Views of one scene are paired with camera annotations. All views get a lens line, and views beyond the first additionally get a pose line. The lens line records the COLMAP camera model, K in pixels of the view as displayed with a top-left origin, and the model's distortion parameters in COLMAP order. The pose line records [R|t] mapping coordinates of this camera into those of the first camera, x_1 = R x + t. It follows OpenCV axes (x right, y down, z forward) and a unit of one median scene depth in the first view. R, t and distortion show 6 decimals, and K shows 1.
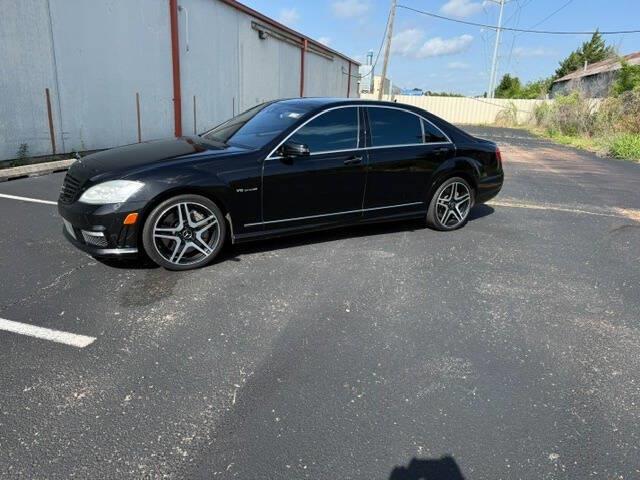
lens RADIAL K [[450.5, 0, 321.2], [0, 450.5, 236.7], [0, 0, 1]] dist [0.028461, -0.040877]
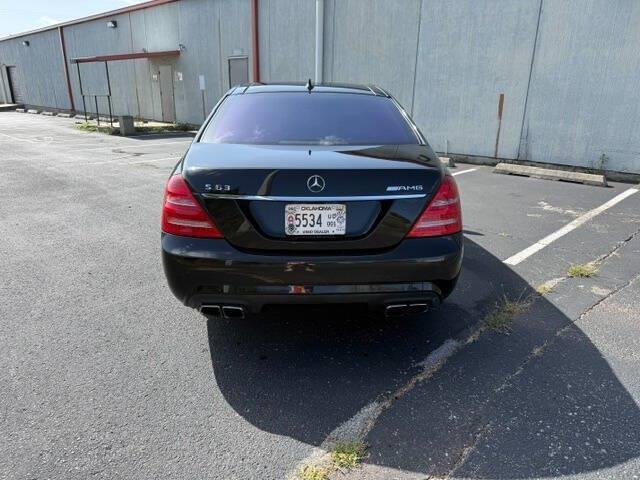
lens RADIAL K [[450.5, 0, 318.6], [0, 450.5, 239.1], [0, 0, 1]] dist [0.028461, -0.040877]
pose [[-0.481718, 0.218046, -0.848766, 0.735971], [-0.286825, 0.875971, 0.387823, -0.368008], [0.828057, 0.430268, -0.359430, 1.371618]]
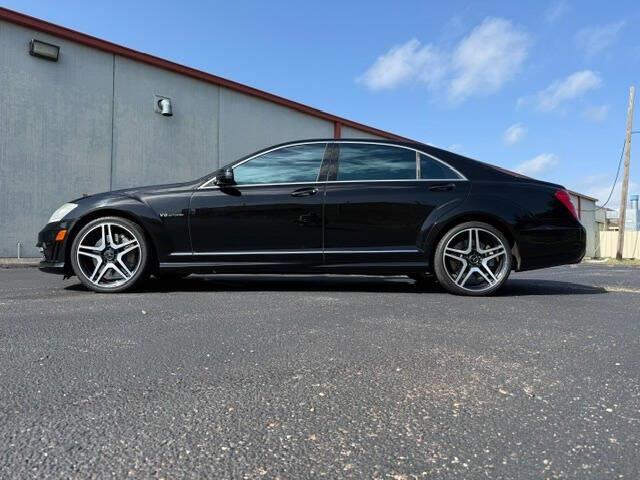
lens RADIAL K [[450.5, 0, 318.9], [0, 450.5, 237.0], [0, 0, 1]] dist [0.028461, -0.040877]
pose [[0.859503, -0.051452, -0.508534, 0.449366], [-0.121812, 0.945634, -0.301558, 0.146077], [0.496403, 0.321136, 0.806508, 0.275378]]
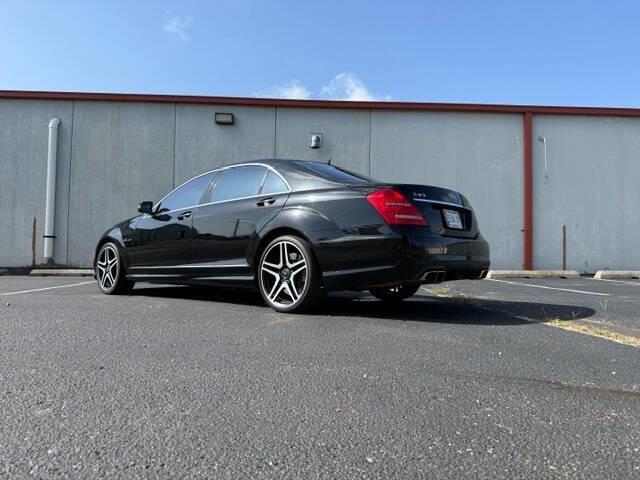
lens RADIAL K [[450.5, 0, 319.2], [0, 450.5, 240.4], [0, 0, 1]] dist [0.028461, -0.040877]
pose [[0.310706, -0.087869, -0.946436, 0.968272], [-0.269514, 0.946707, -0.176374, -0.012329], [0.911495, 0.309878, 0.270466, 0.848094]]
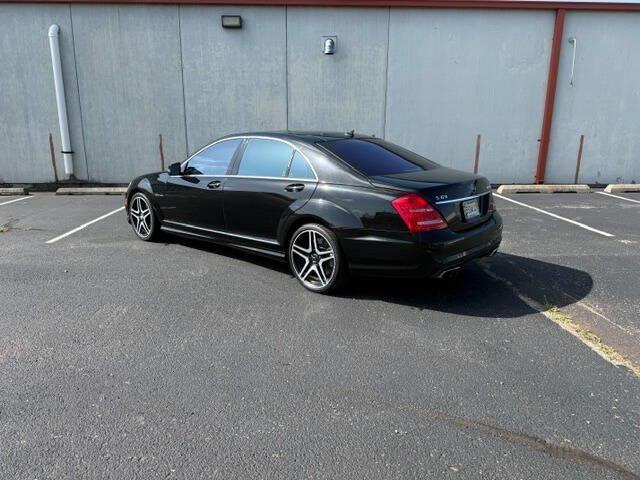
lens RADIAL K [[450.5, 0, 316.9], [0, 450.5, 239.7], [0, 0, 1]] dist [0.028461, -0.040877]
pose [[0.291290, 0.175135, -0.940467, 1.010813], [-0.265189, 0.959354, 0.096515, -0.177848], [0.919144, 0.221287, 0.325894, 0.750030]]
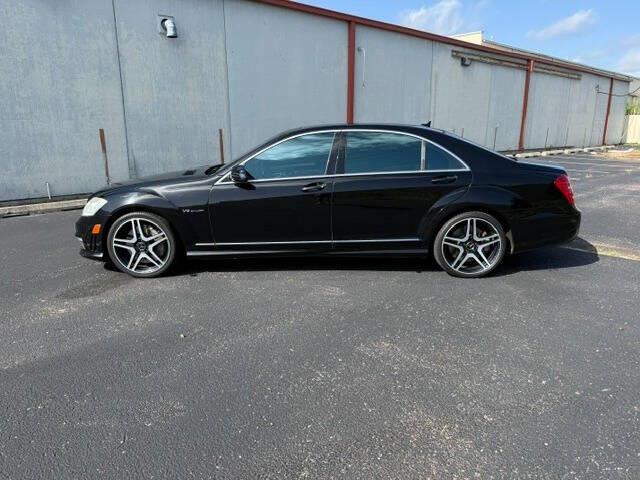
lens RADIAL K [[450.5, 0, 319.8], [0, 450.5, 236.0], [0, 0, 1]] dist [0.028461, -0.040877]
pose [[0.840758, 0.077358, -0.535856, 0.494473], [-0.113977, 0.992849, -0.035500, -0.030364], [0.529278, 0.090922, 0.843563, 0.184687]]
